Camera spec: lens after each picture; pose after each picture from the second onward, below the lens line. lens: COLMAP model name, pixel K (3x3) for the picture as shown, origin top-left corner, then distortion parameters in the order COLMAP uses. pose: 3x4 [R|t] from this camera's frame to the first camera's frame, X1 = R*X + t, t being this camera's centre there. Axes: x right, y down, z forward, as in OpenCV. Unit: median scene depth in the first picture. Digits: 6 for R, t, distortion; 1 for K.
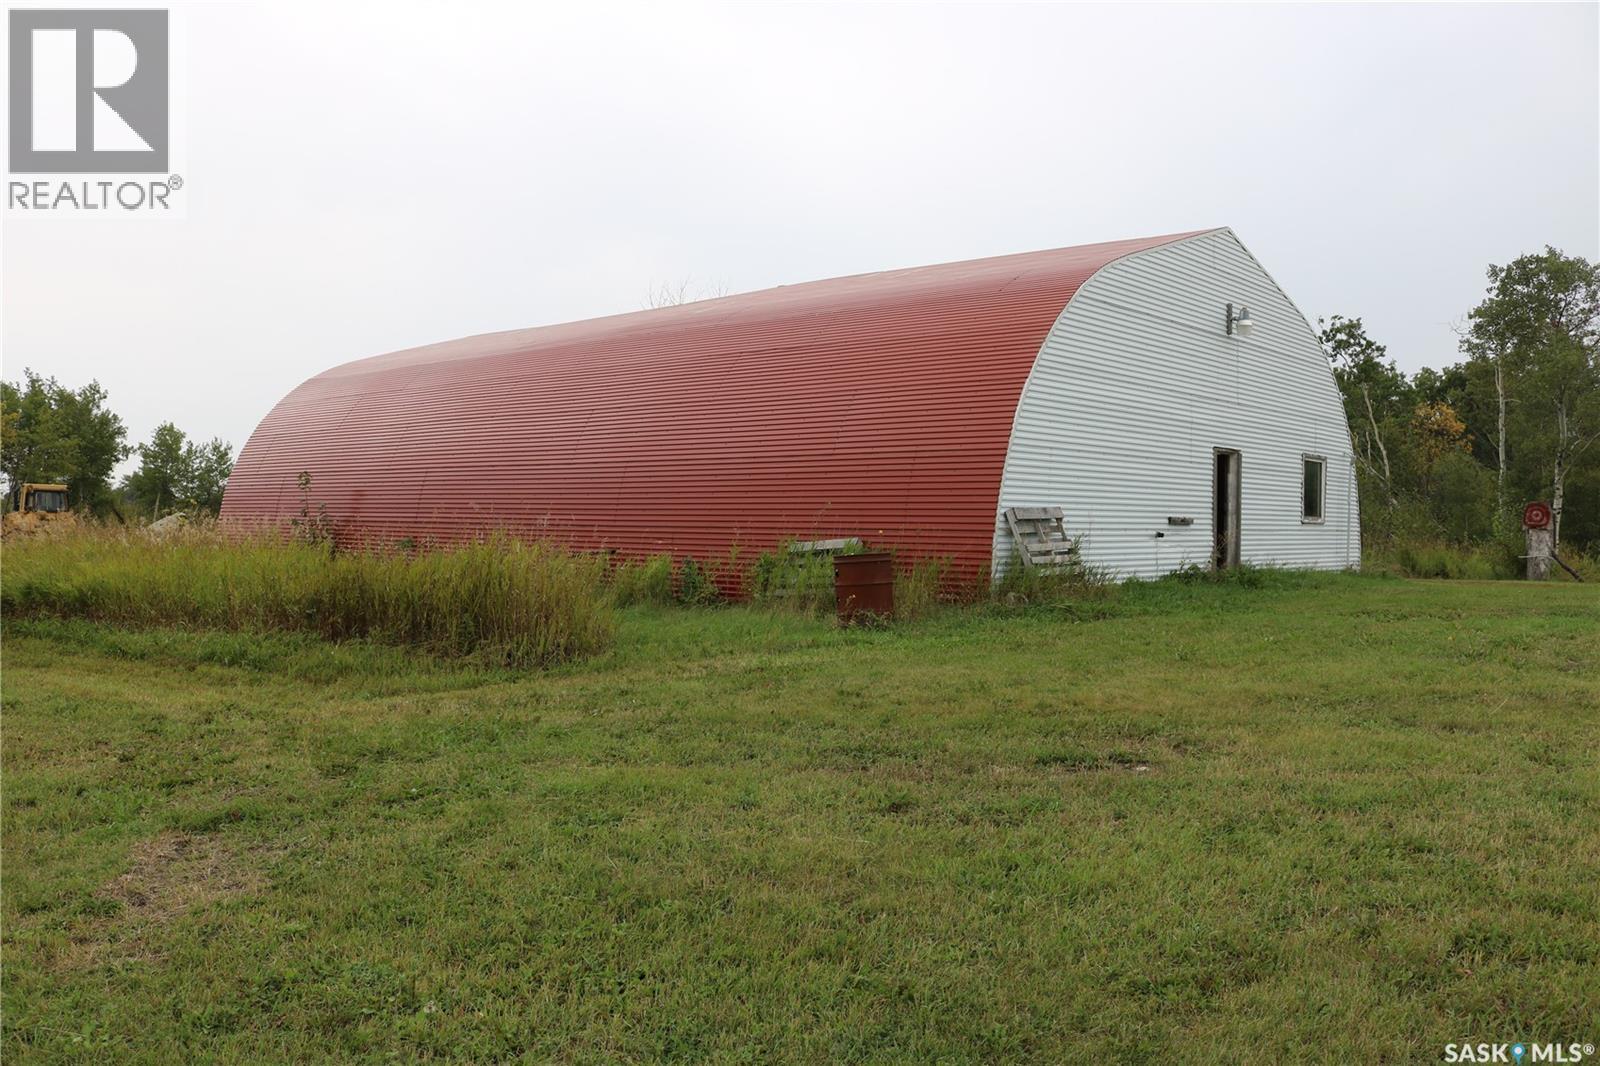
lens RADIAL K [[1304.5, 0, 800.0], [0, 1304.5, 533.0], [0, 0, 1]] dist [-0.004044, -0.000533]
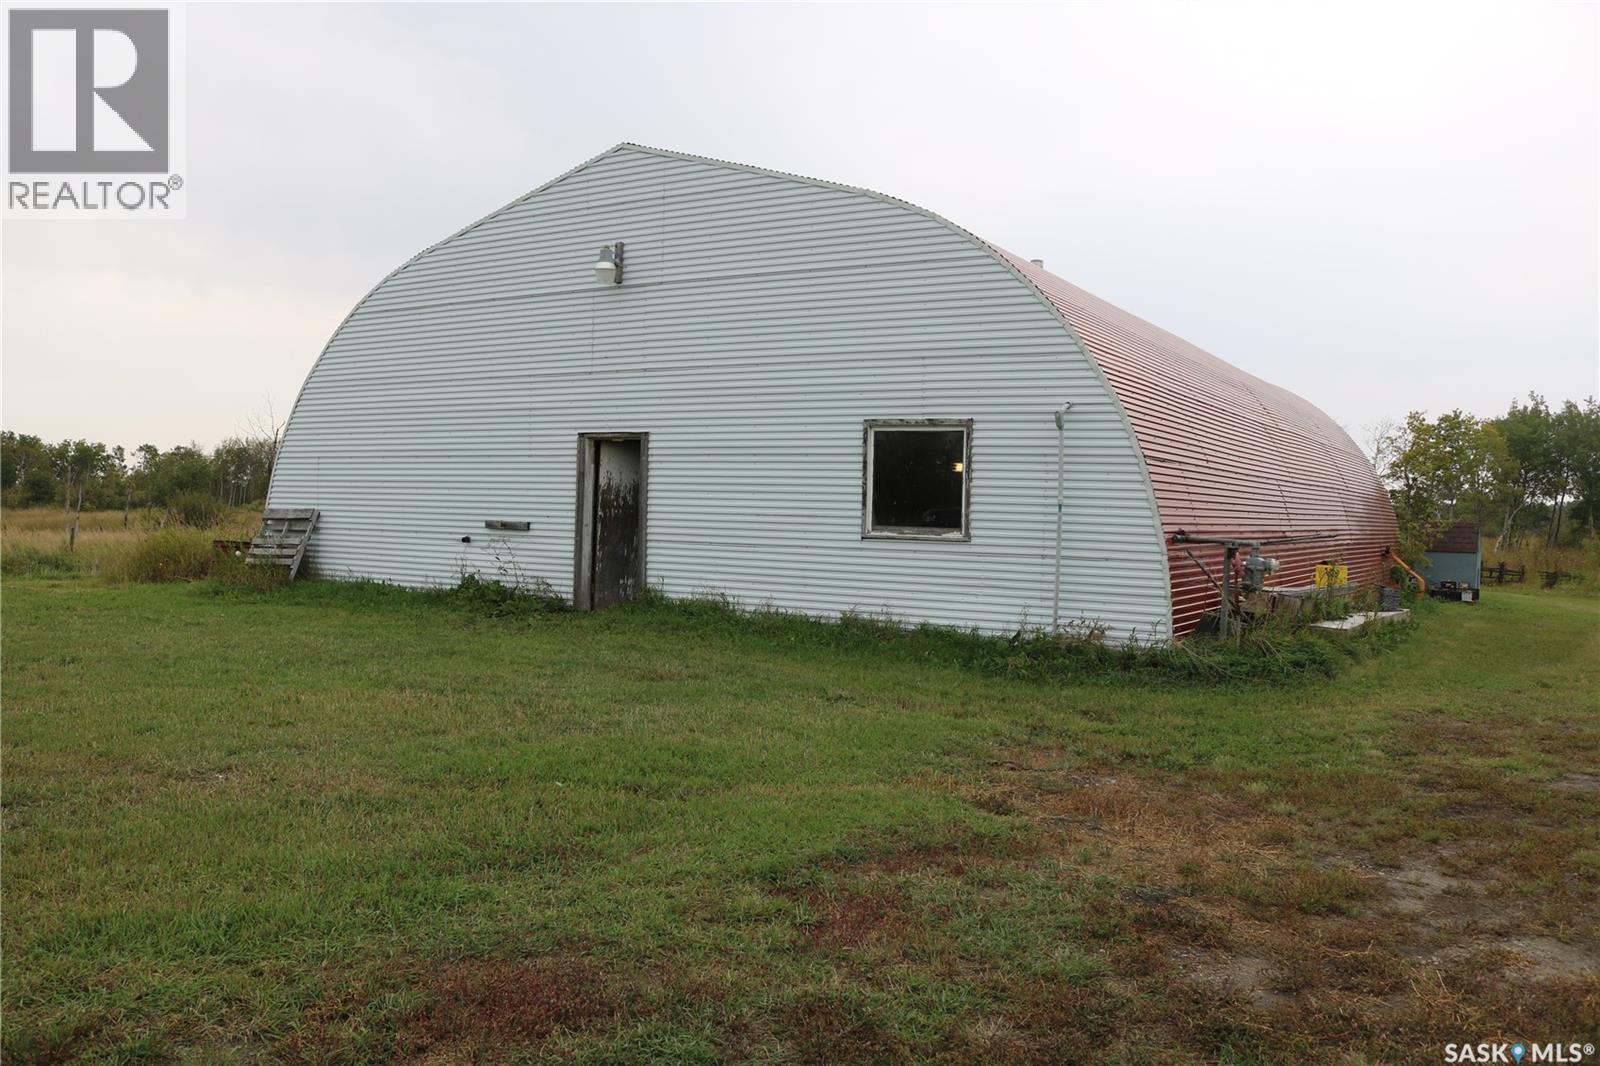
lens RADIAL K [[1304.5, 0, 800.0], [0, 1304.5, 533.0], [0, 0, 1]] dist [-0.004044, -0.000533]
pose [[0.155984, 0.008616, -0.987722, 1.112730], [-0.030686, 0.999522, 0.003872, -0.012717], [0.987283, 0.029705, 0.156173, 1.000773]]
